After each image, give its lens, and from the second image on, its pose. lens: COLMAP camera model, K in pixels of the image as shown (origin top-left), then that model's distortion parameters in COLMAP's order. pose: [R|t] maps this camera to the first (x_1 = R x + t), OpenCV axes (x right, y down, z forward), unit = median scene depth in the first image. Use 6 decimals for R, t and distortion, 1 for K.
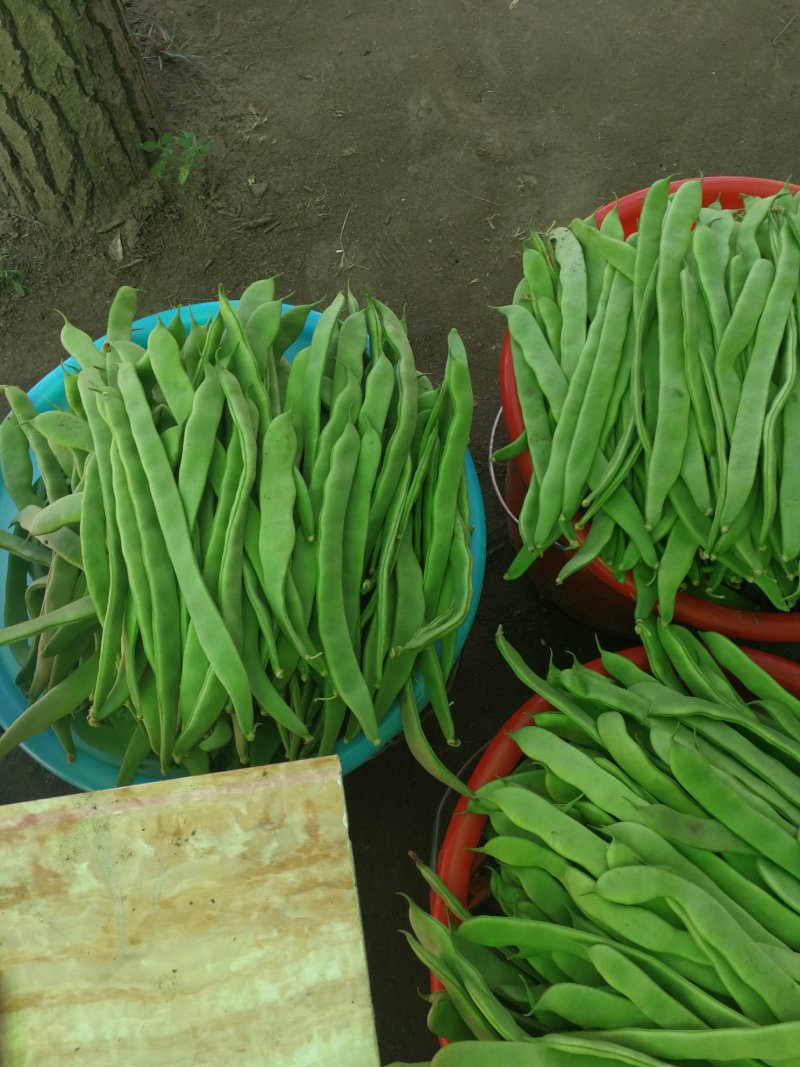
lens RADIAL K [[857.2, 0, 400.0], [0, 857.2, 533.5], [0, 0, 1]] dist [0.002999, -0.011935]
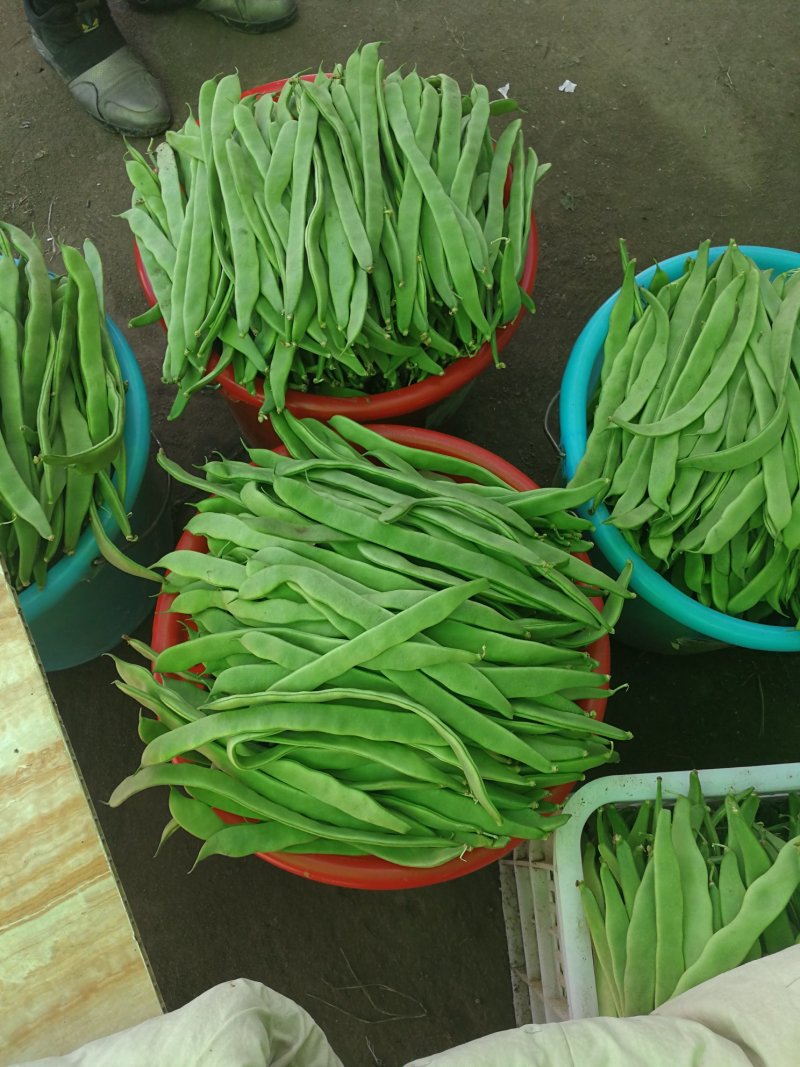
lens RADIAL K [[844.9, 0, 398.8], [0, 844.9, 539.8], [0, 0, 1]] dist [0.033408, -0.073726]
pose [[0.961475, -0.254508, 0.103886, 0.299888], [0.256908, 0.966382, -0.010191, 0.350612], [-0.097800, 0.036488, 0.994537, -0.255620]]
